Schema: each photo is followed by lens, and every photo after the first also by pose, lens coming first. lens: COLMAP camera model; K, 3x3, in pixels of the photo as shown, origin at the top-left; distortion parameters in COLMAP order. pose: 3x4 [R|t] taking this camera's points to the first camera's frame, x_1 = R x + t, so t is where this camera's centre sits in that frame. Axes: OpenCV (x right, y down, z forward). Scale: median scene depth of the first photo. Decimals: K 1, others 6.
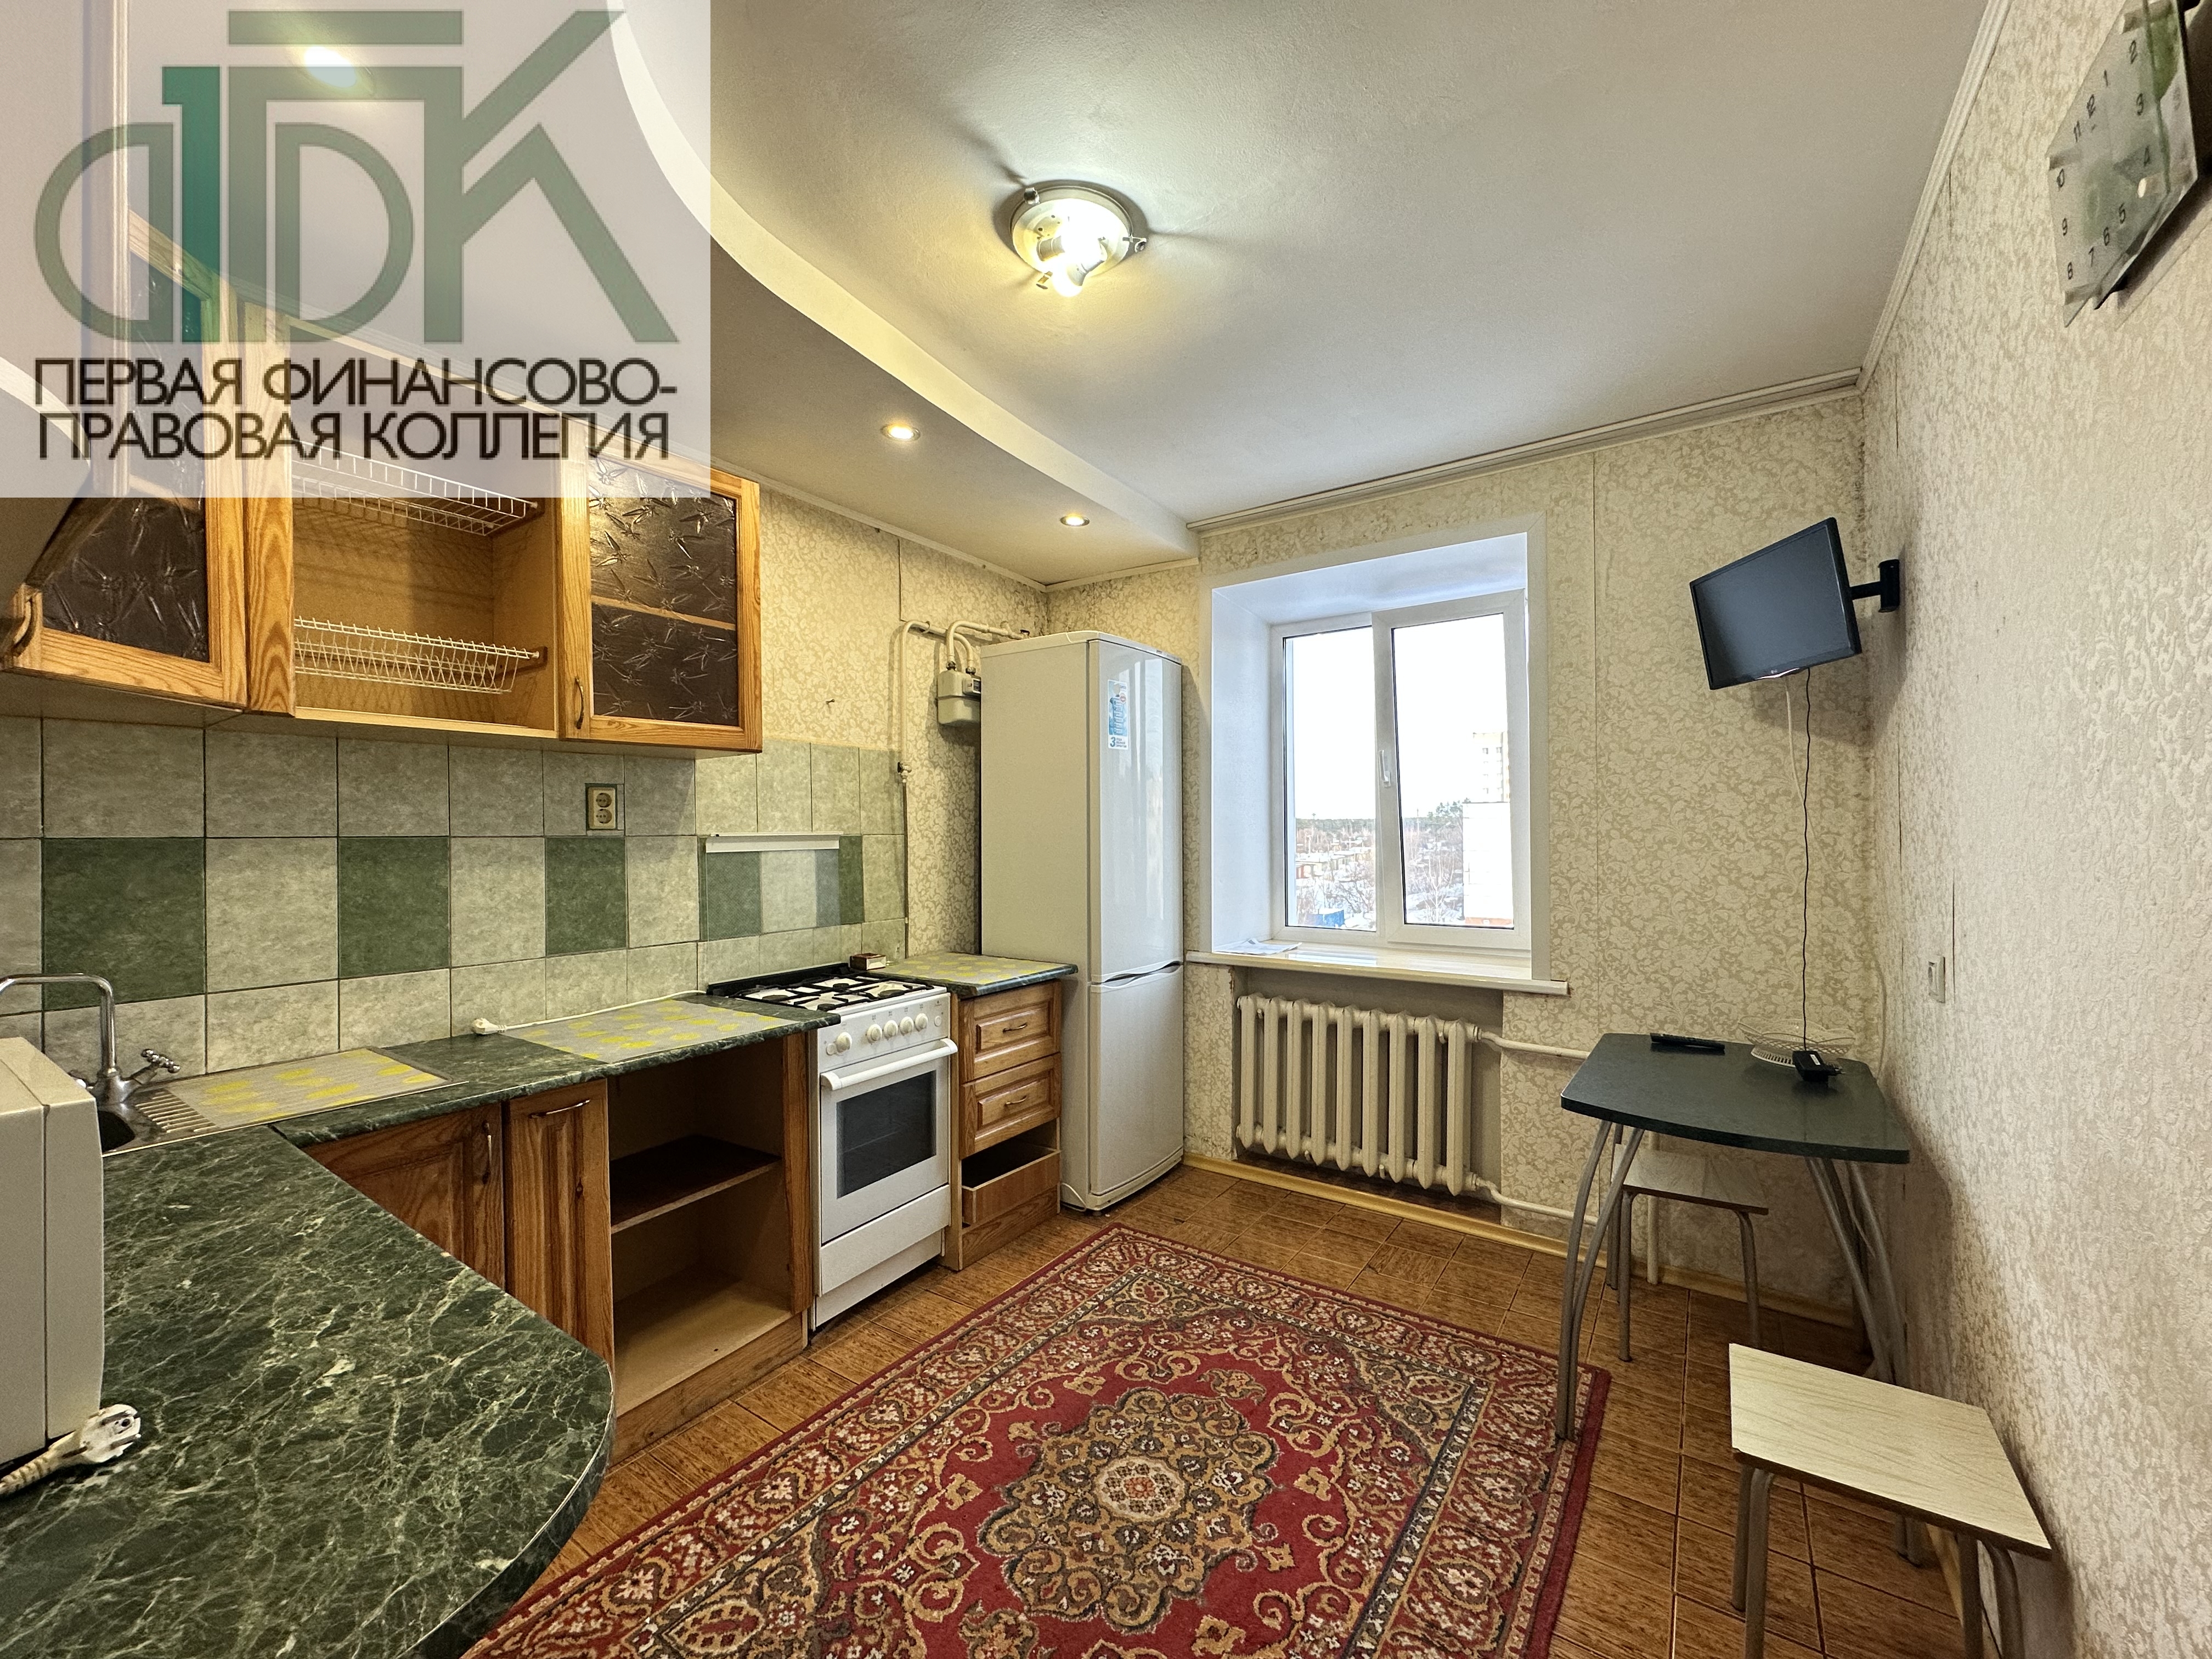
lens RADIAL K [[879.7, 0, 1104.7], [0, 879.7, 827.1], [0, 0, 1]] dist [-0.001442, 0.000450]
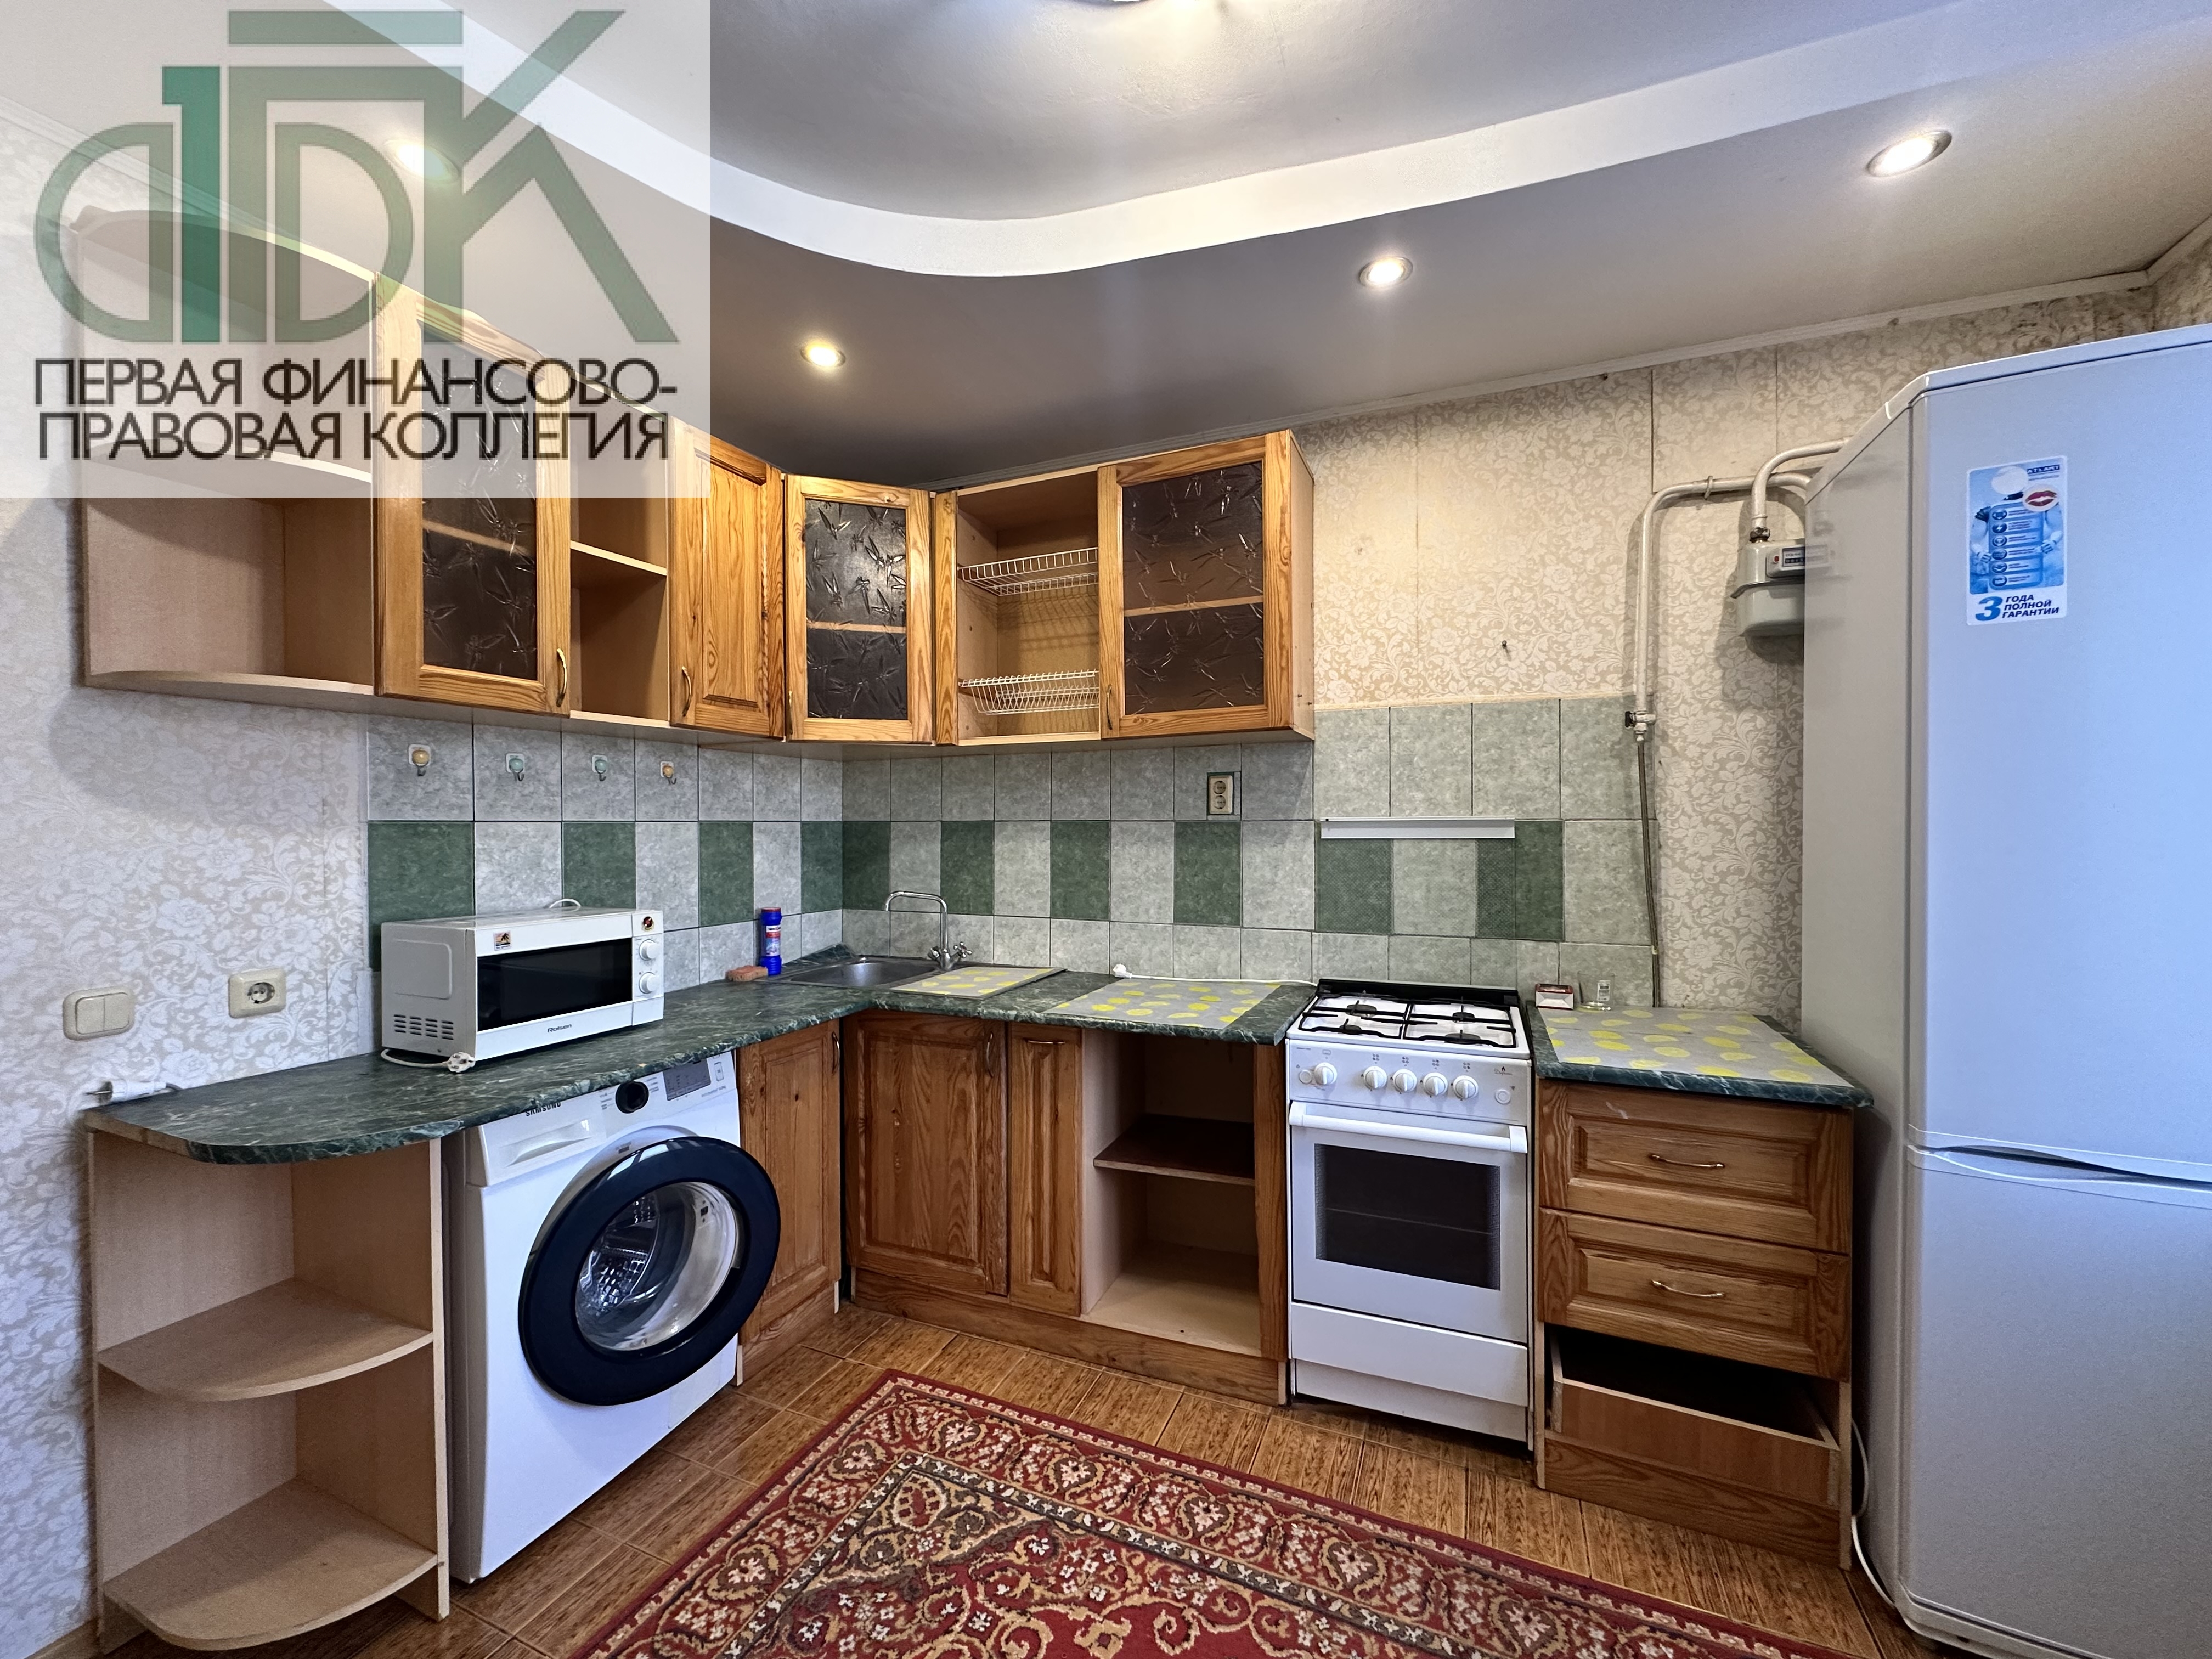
lens RADIAL K [[882.8, 0, 1103.8], [0, 882.8, 827.0], [0, 0, 1]] dist [-0.002055, 0.000356]
pose [[0.195153, 0.014949, -0.980659, 0.511270], [0.010372, 0.999796, 0.017305, -0.002359], [0.980718, -0.013549, 0.194958, 0.704082]]
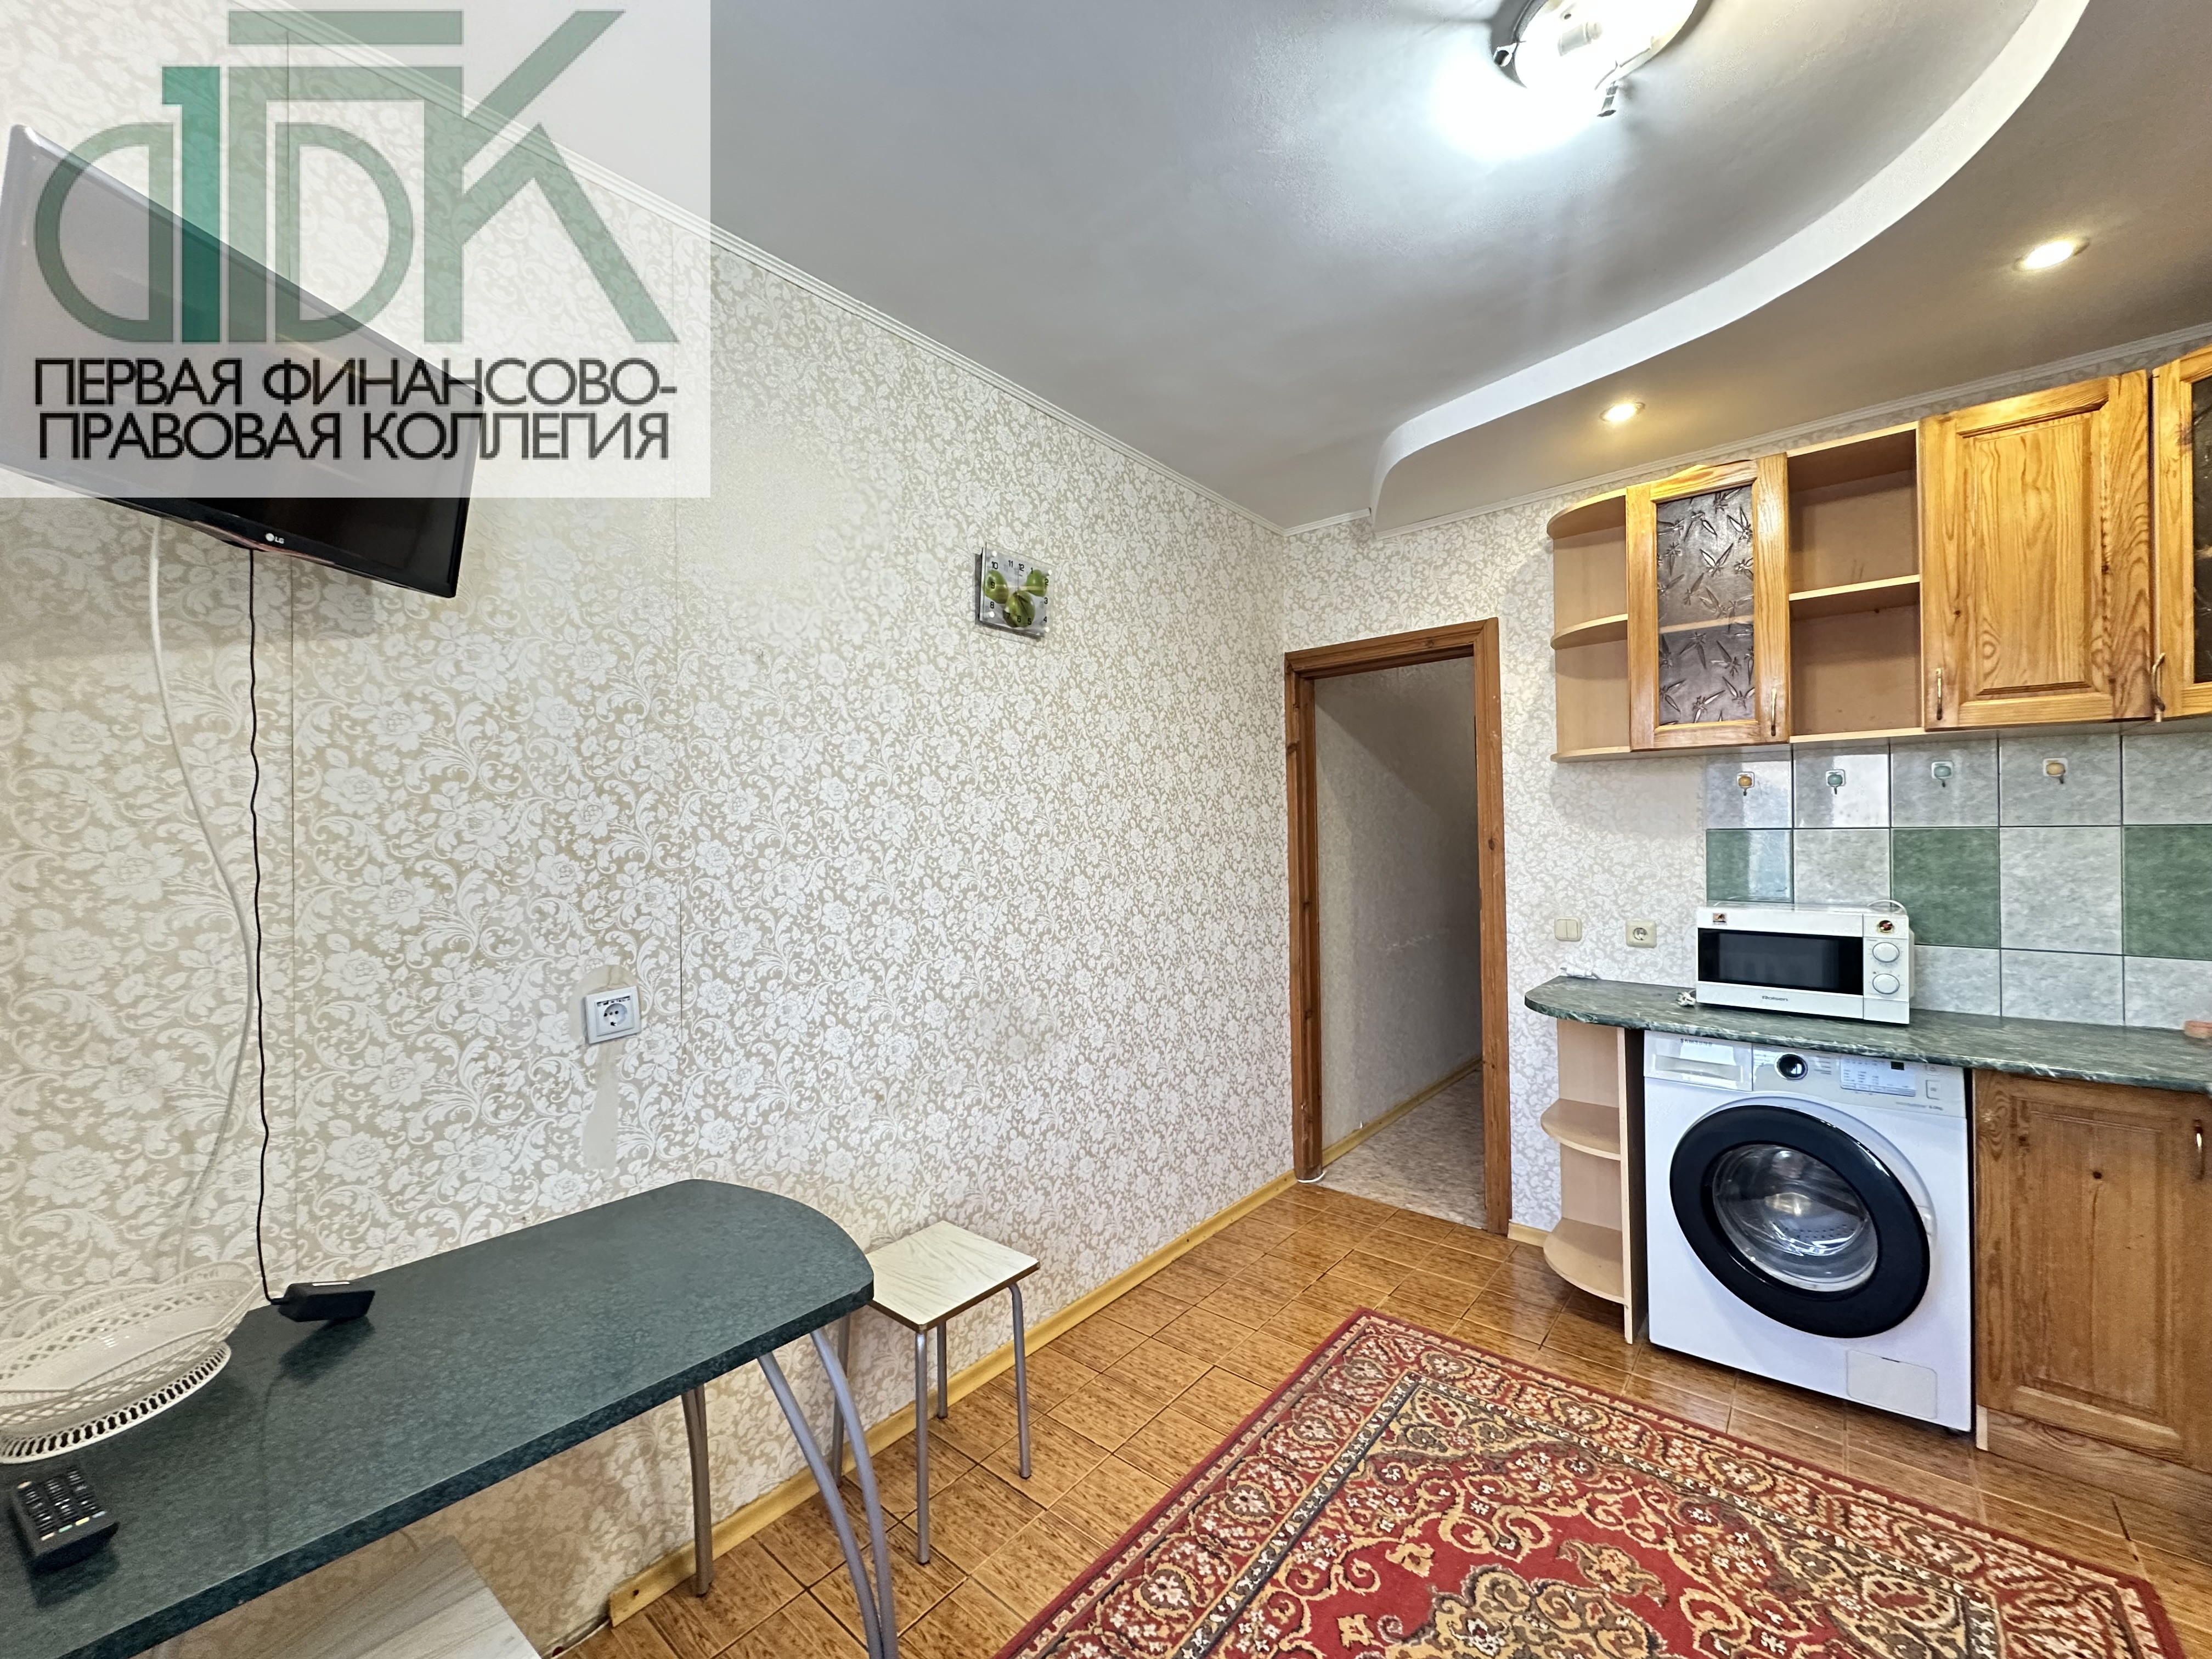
lens RADIAL K [[882.8, 0, 1103.8], [0, 882.8, 827.0], [0, 0, 1]] dist [-0.002055, 0.000356]
pose [[-0.995502, 0.022167, 0.092115, 0.266573], [0.020650, 0.999635, -0.017395, 0.000027], [-0.092467, -0.015415, -0.995596, 1.464405]]
